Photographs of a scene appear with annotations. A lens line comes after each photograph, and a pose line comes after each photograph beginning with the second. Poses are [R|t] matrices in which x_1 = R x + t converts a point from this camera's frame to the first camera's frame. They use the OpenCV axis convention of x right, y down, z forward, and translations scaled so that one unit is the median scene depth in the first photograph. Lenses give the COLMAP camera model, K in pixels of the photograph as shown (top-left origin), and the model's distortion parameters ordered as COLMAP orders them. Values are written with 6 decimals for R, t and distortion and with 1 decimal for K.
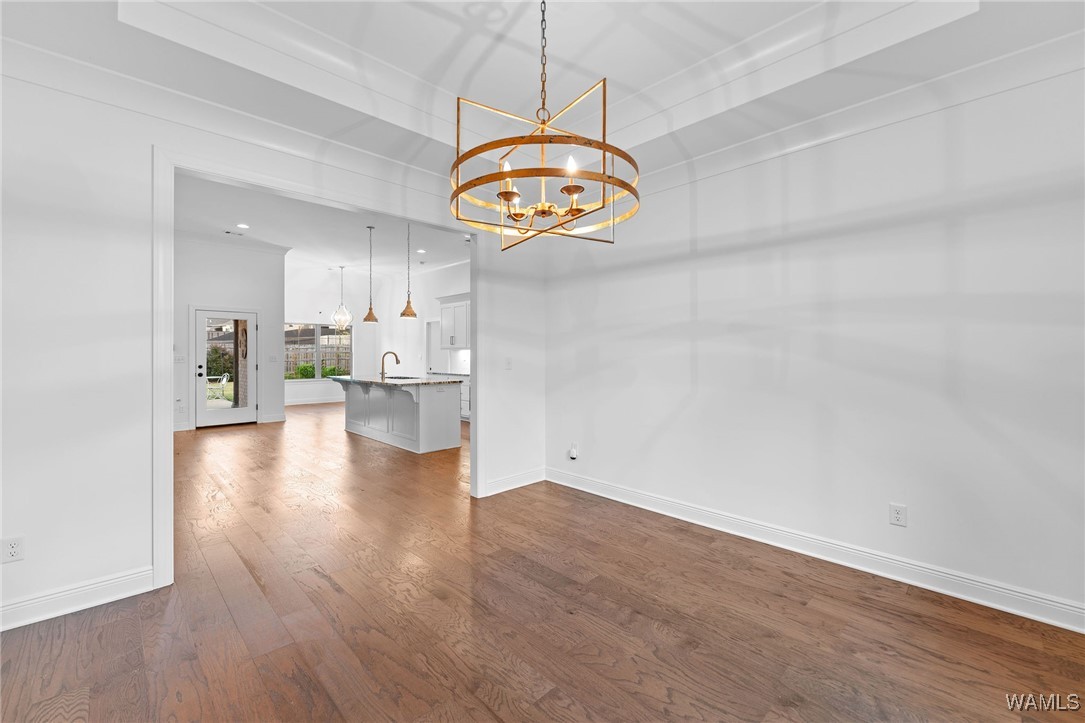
lens RADIAL K [[449.7, 0, 535.7], [0, 449.7, 355.9], [0, 0, 1]] dist [-0.003032, 0.000412]
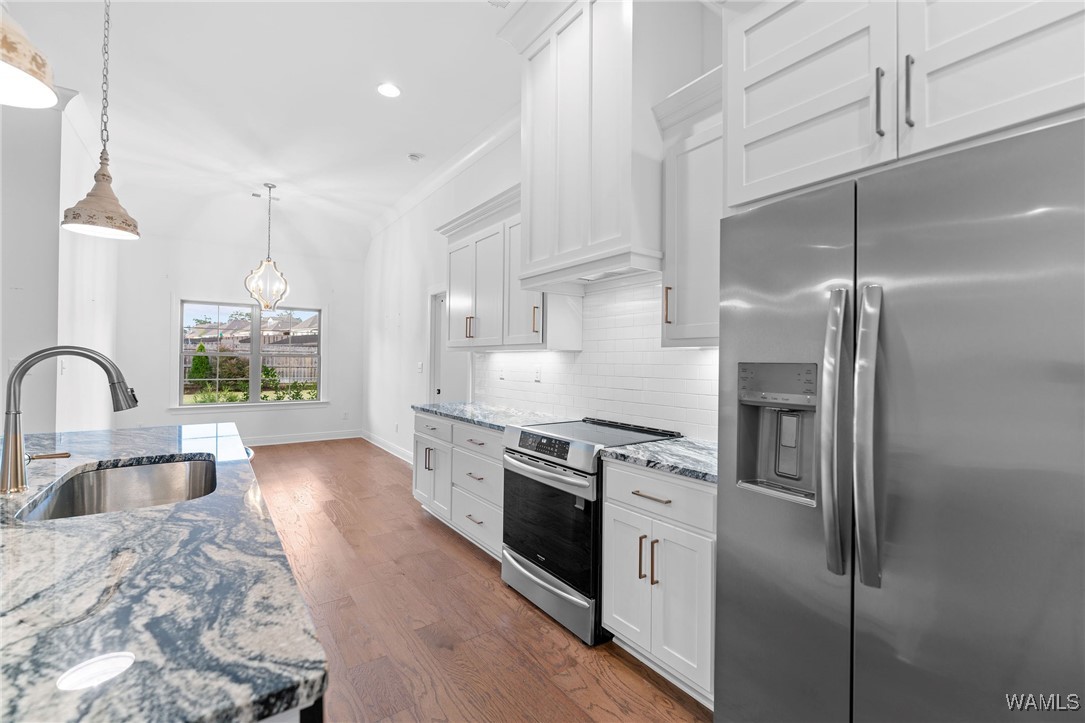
lens RADIAL K [[449.7, 0, 537.3], [0, 449.7, 360.3], [0, 0, 1]] dist [-0.003032, 0.000412]
pose [[0.991011, 0.011052, -0.133324, -0.089223], [-0.011748, 0.999921, -0.004428, -0.004804], [0.133265, 0.005955, 0.991063, 0.736442]]
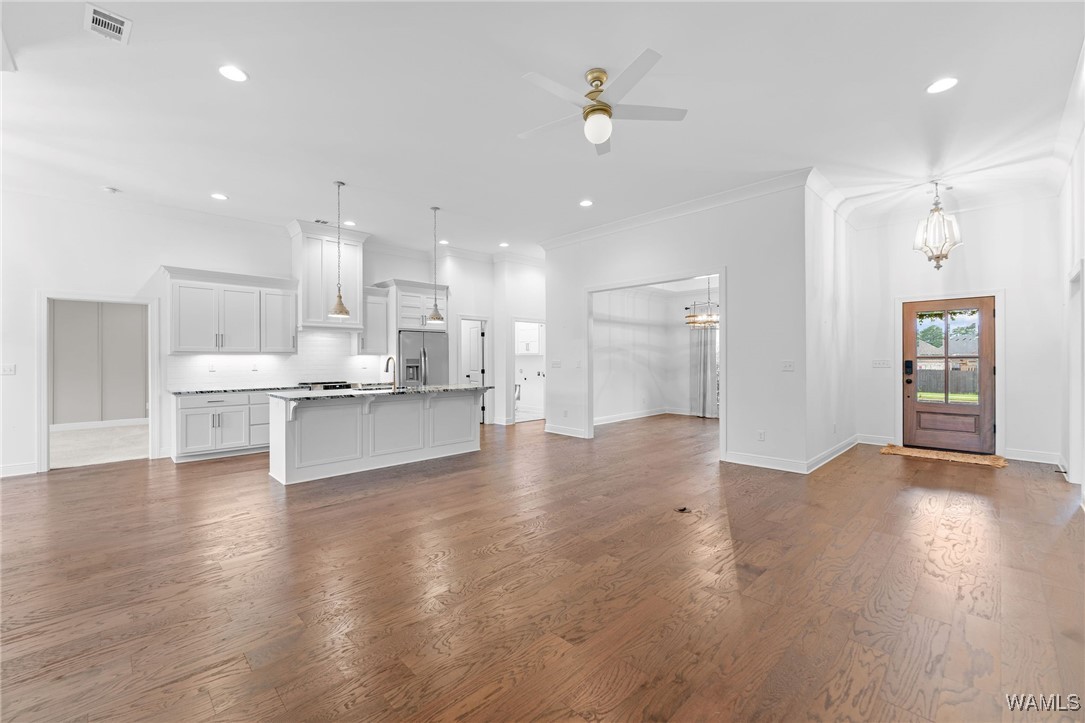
lens RADIAL K [[449.7, 0, 540.9], [0, 449.7, 358.1], [0, 0, 1]] dist [-0.003032, 0.000412]
pose [[-0.016476, 0.002652, 0.999861, -1.015351], [0.008516, 0.999961, -0.002512, -0.002401], [-0.999828, 0.008473, -0.016498, 0.648244]]
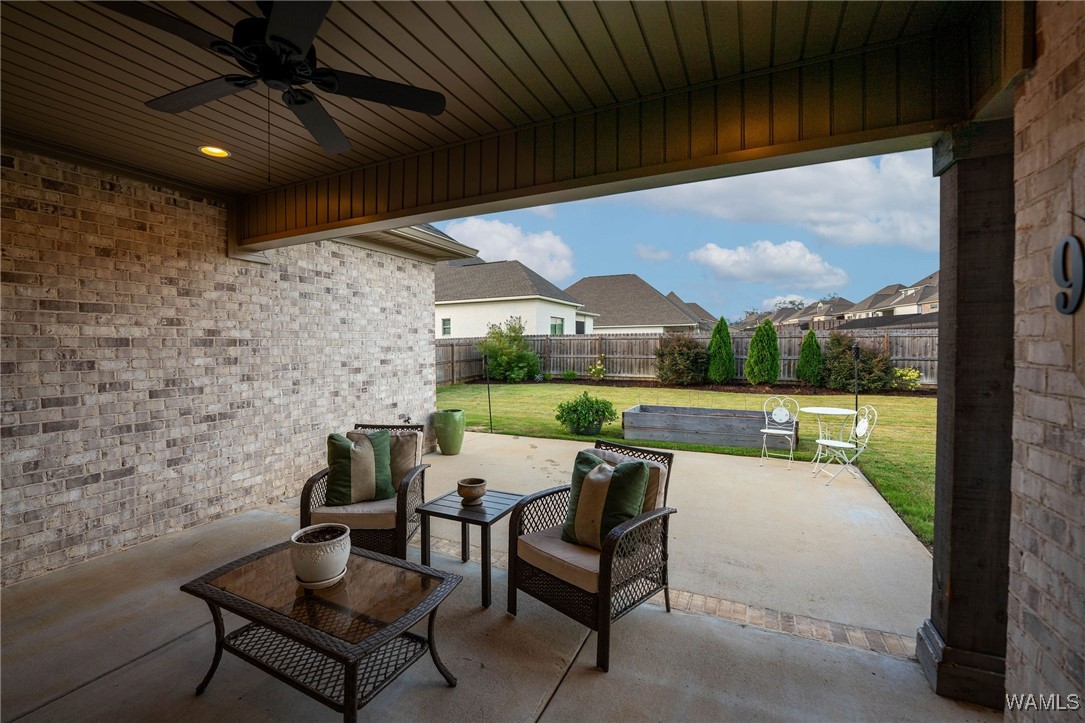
lens RADIAL K [[449.7, 0, 541.1], [0, 449.7, 356.3], [0, 0, 1]] dist [-0.003032, 0.000412]
pose [[0.361605, 0.018120, -0.932155, -0.819517], [0.002332, 0.999790, 0.020339, -0.010587], [0.932328, -0.009529, 0.361487, 1.141436]]
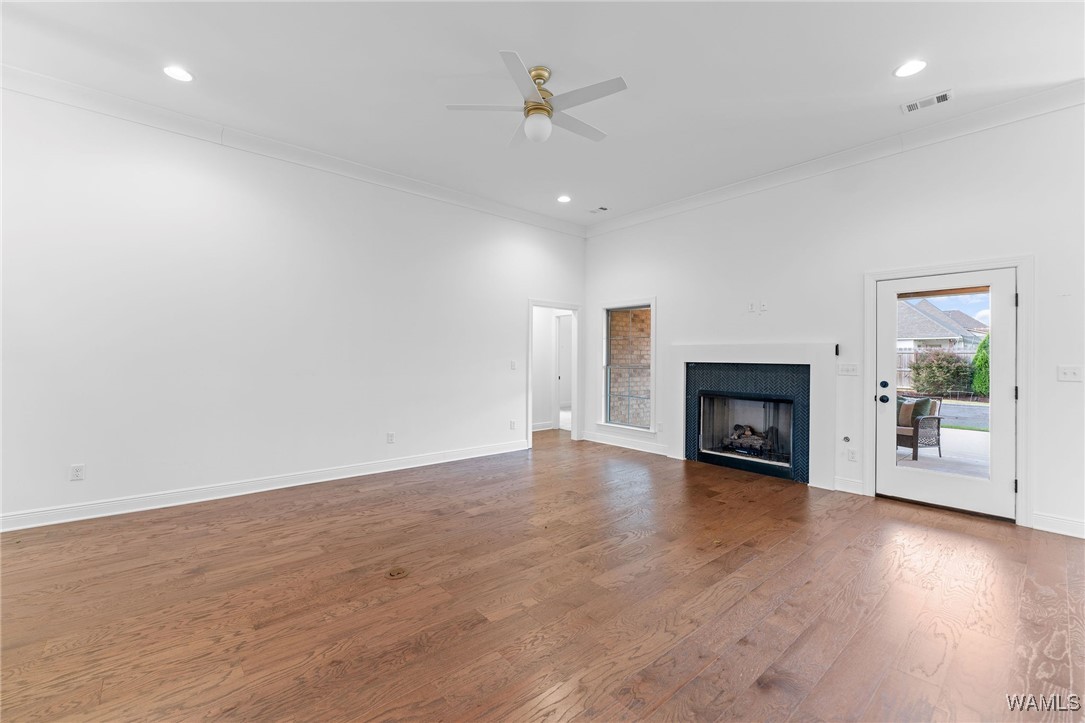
lens RADIAL K [[449.7, 0, 538.0], [0, 449.7, 358.8], [0, 0, 1]] dist [-0.003032, 0.000412]
pose [[-0.051848, 0.002091, -0.998653, -0.184014], [-0.012431, 0.999919, 0.002739, -0.002442], [0.998578, 0.012557, -0.051818, 0.610197]]
